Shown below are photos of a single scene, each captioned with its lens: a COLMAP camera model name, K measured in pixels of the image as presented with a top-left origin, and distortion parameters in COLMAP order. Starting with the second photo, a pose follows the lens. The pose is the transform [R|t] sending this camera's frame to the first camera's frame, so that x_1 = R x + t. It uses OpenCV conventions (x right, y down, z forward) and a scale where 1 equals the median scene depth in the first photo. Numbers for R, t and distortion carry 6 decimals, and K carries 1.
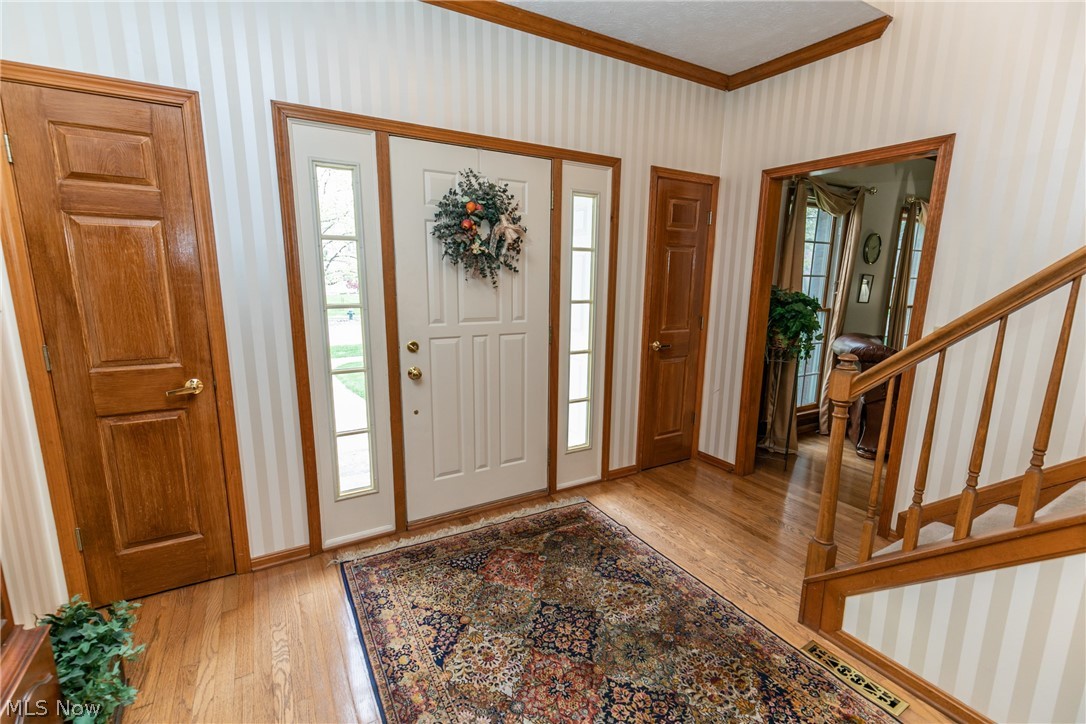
lens RADIAL K [[484.3, 0, 543.3], [0, 484.3, 360.1], [0, 0, 1]] dist [-0.002245, -0.000097]
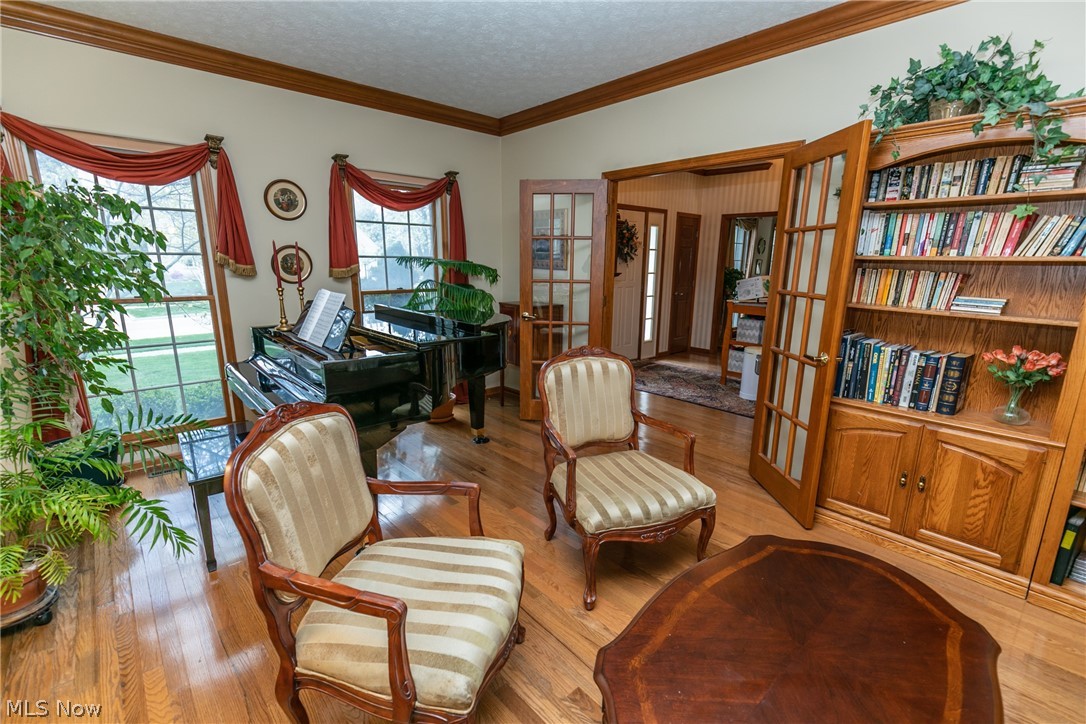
lens RADIAL K [[484.3, 0, 545.9], [0, 484.3, 369.9], [0, 0, 1]] dist [-0.002245, -0.000097]
pose [[0.978193, -0.055163, 0.200238, -0.817112], [0.046547, 0.997787, 0.047491, 0.185426], [-0.202415, -0.037135, 0.978596, -1.042671]]
